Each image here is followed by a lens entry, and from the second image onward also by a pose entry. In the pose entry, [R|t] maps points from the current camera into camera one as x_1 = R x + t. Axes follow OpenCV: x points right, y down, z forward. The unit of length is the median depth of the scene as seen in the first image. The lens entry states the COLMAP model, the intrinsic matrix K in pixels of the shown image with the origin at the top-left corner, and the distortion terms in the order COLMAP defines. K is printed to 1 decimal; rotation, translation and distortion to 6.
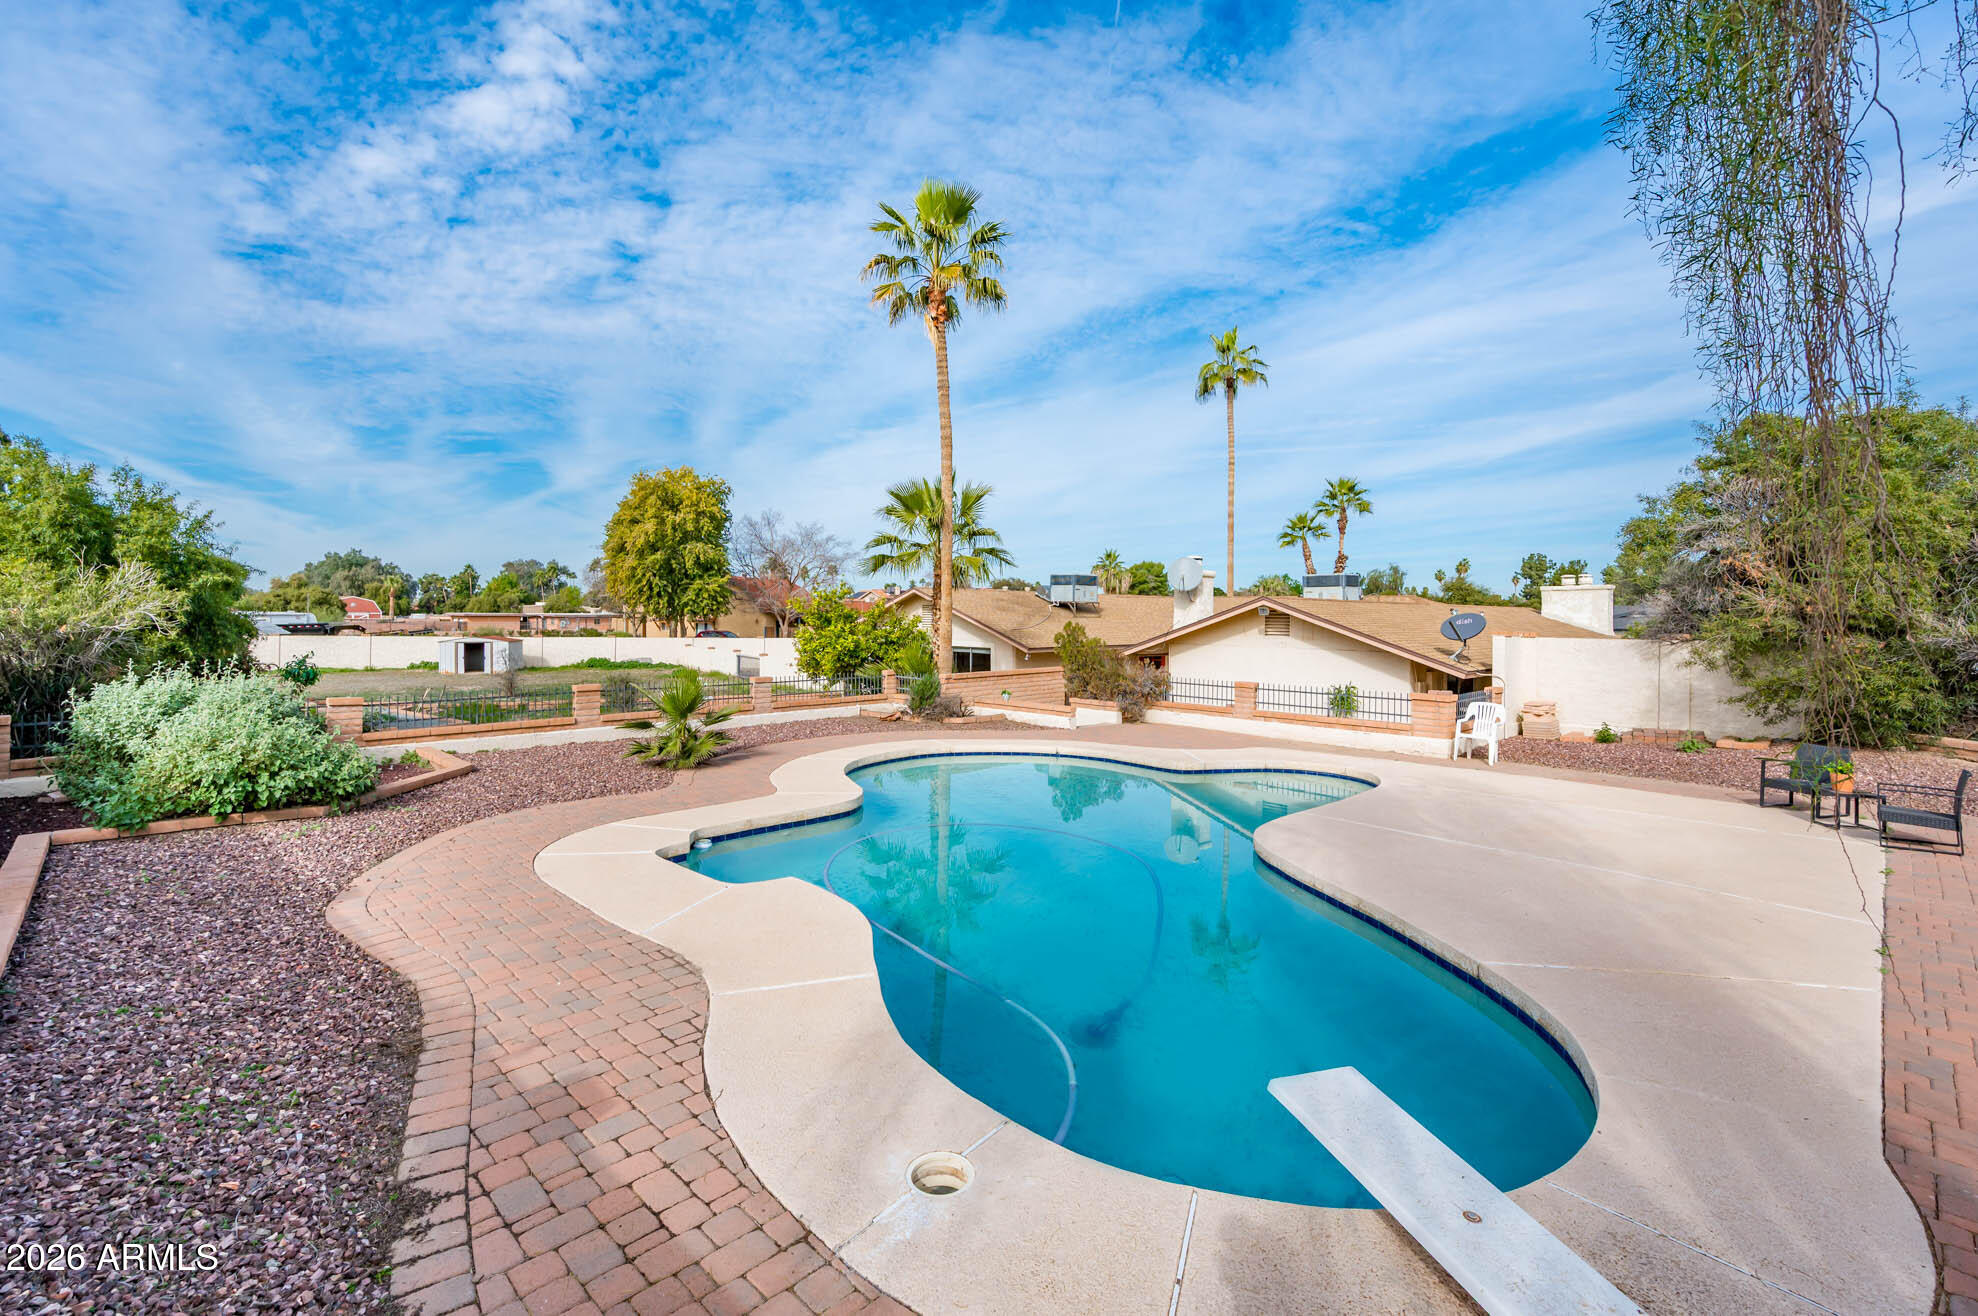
lens RADIAL K [[893.3, 0, 975.4], [0, 893.3, 722.4], [0, 0, 1]] dist [-0.002641, -0.000056]
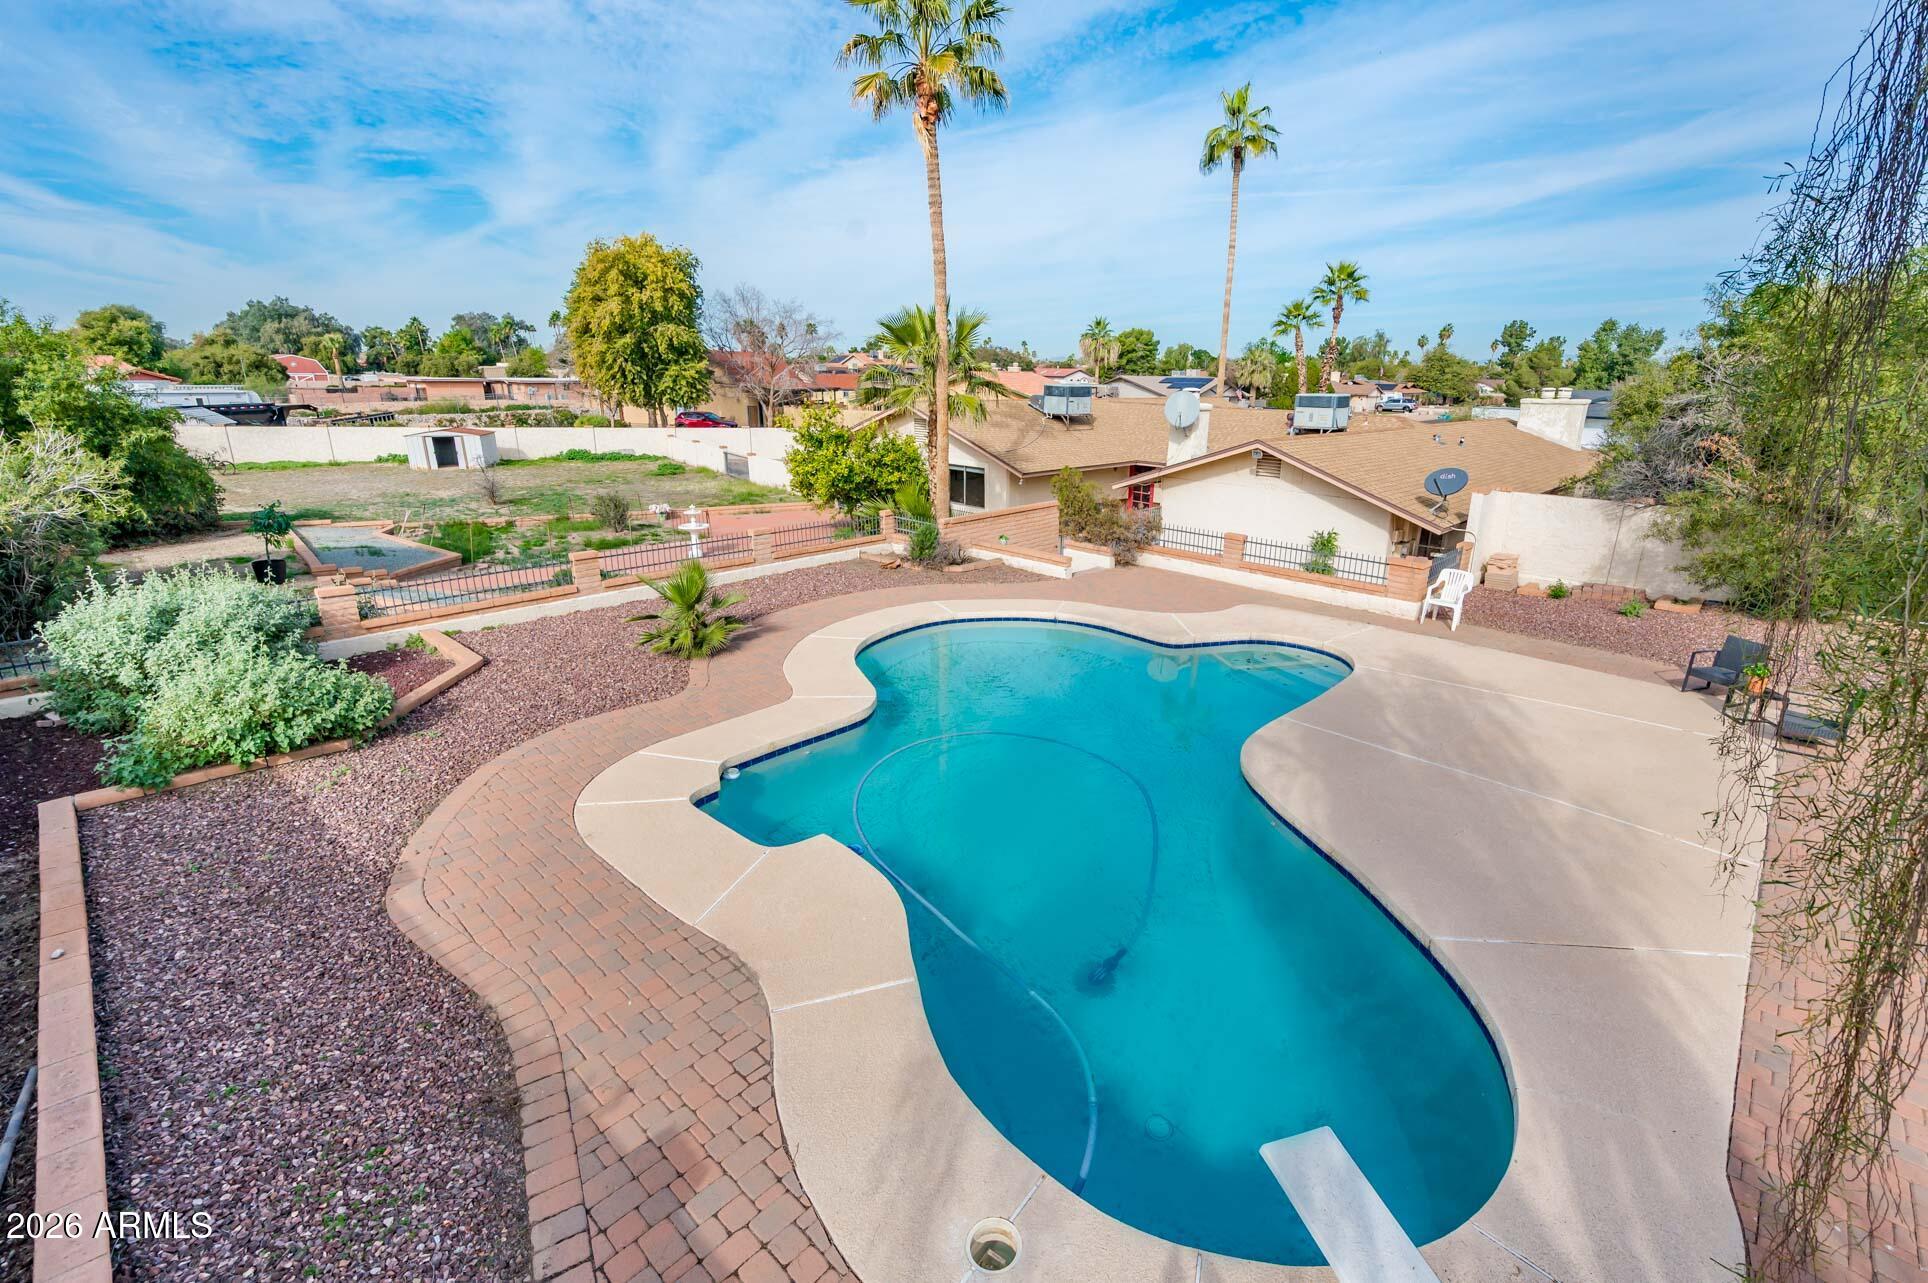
lens RADIAL K [[835.3, 0, 1018.4], [0, 835.3, 734.6], [0, 0, 1]] dist [0.000364, 0.000270]
pose [[0.997860, -0.014522, 0.063749, -0.018532], [-0.004375, 0.958007, 0.286713, -0.132412], [-0.065236, -0.286378, 0.955893, 0.028706]]
